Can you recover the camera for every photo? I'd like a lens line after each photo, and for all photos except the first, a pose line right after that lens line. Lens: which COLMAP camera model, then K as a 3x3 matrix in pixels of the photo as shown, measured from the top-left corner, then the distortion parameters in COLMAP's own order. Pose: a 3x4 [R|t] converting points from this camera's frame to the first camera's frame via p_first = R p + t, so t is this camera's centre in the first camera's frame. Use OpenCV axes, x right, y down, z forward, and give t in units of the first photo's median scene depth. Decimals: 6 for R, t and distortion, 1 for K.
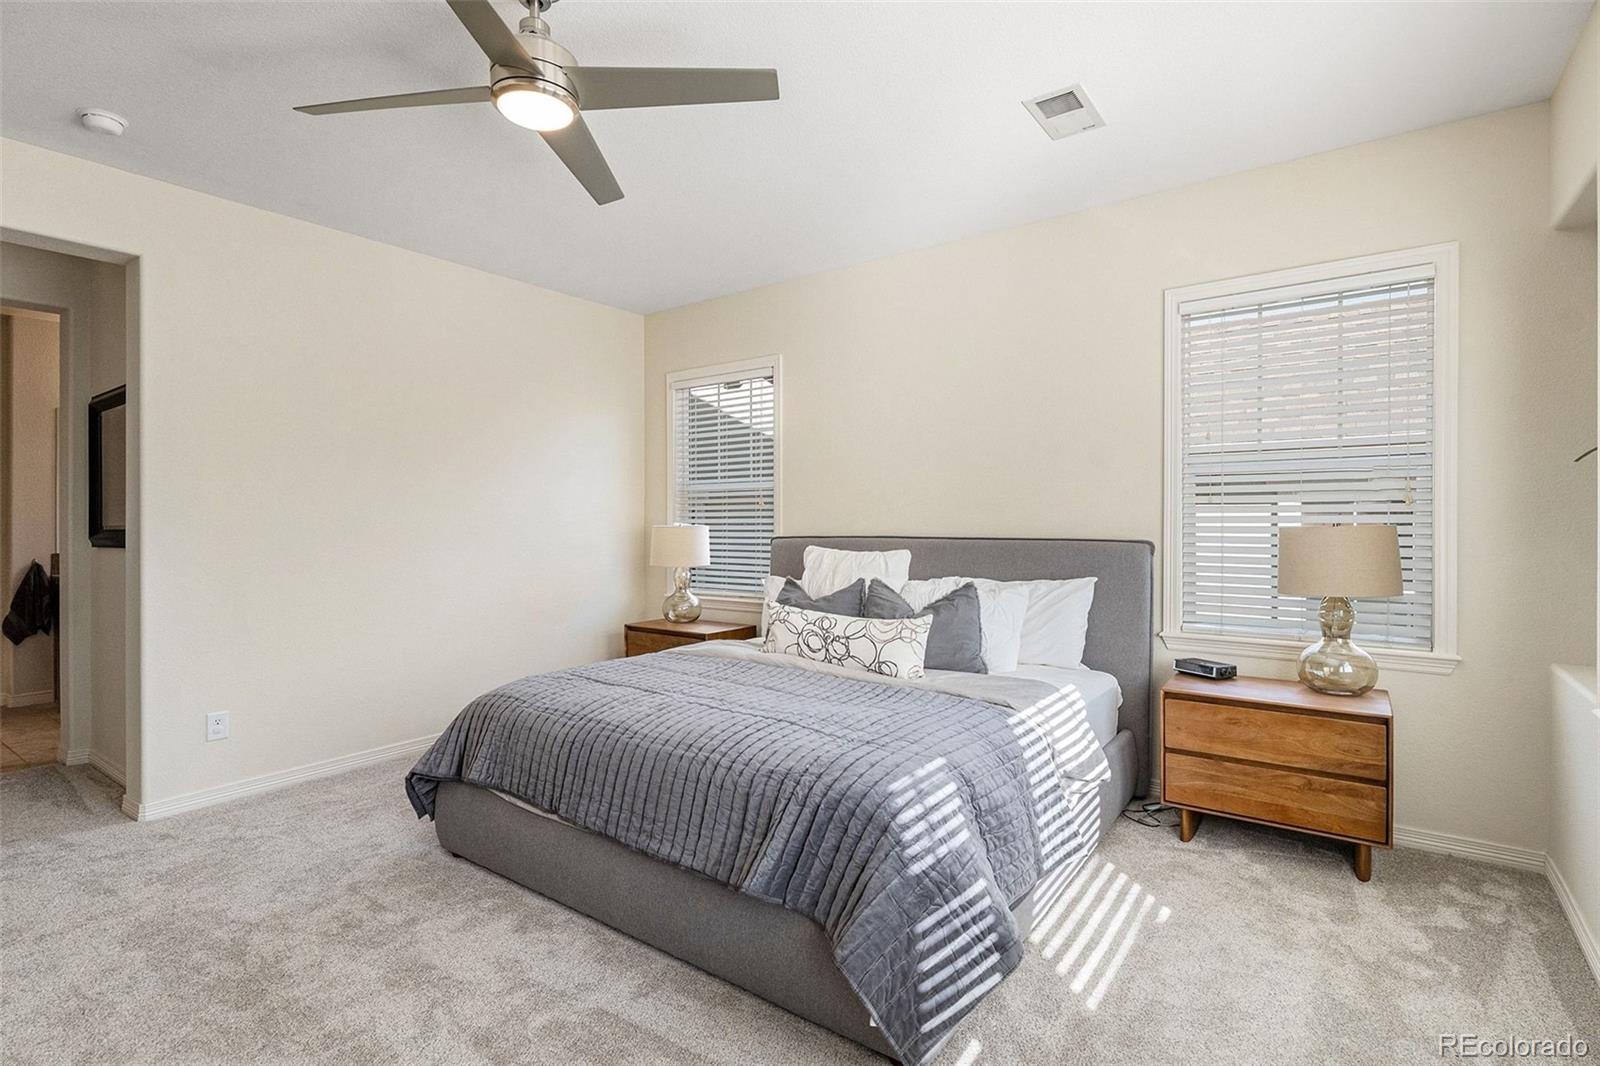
lens RADIAL K [[753.5, 0, 790.7], [0, 753.5, 518.0], [0, 0, 1]] dist [0.001842, 0.000203]
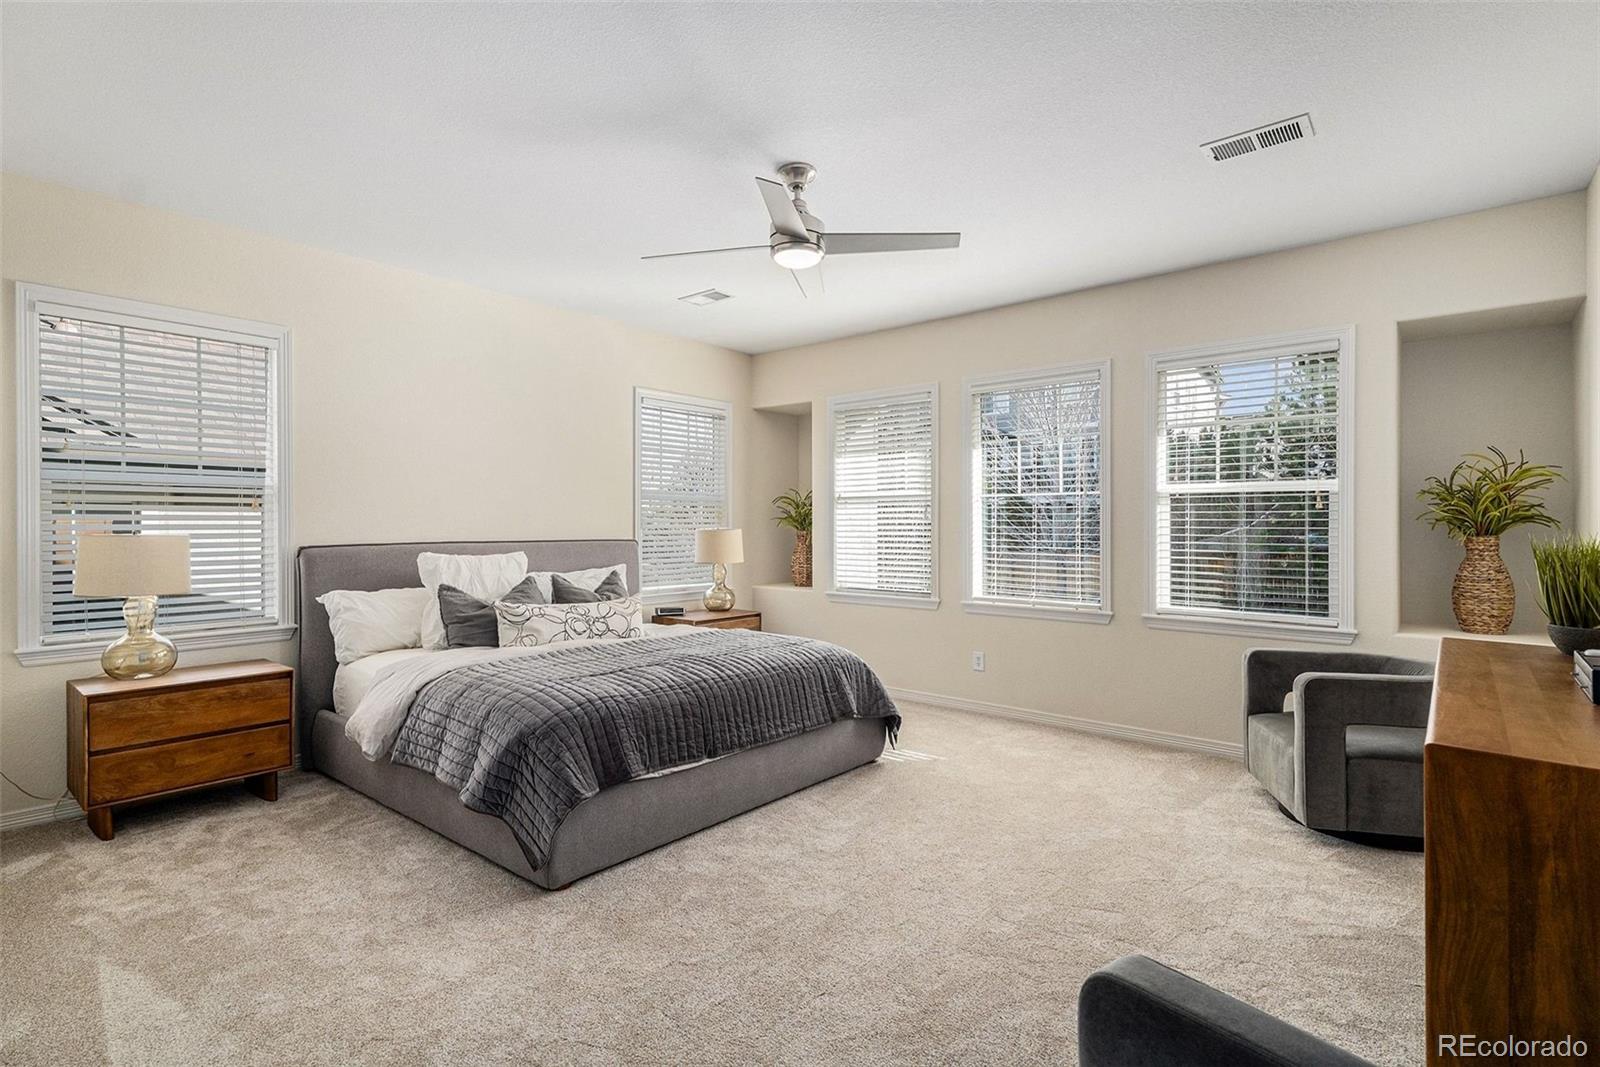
lens RADIAL K [[753.5, 0, 790.7], [0, 753.5, 518.5], [0, 0, 1]] dist [0.001842, 0.000203]
pose [[0.063694, 0.015893, 0.997843, -1.165744], [-0.001077, 0.999874, -0.015857, 0.009905], [-0.997969, -0.000064, 0.063703, 0.584508]]
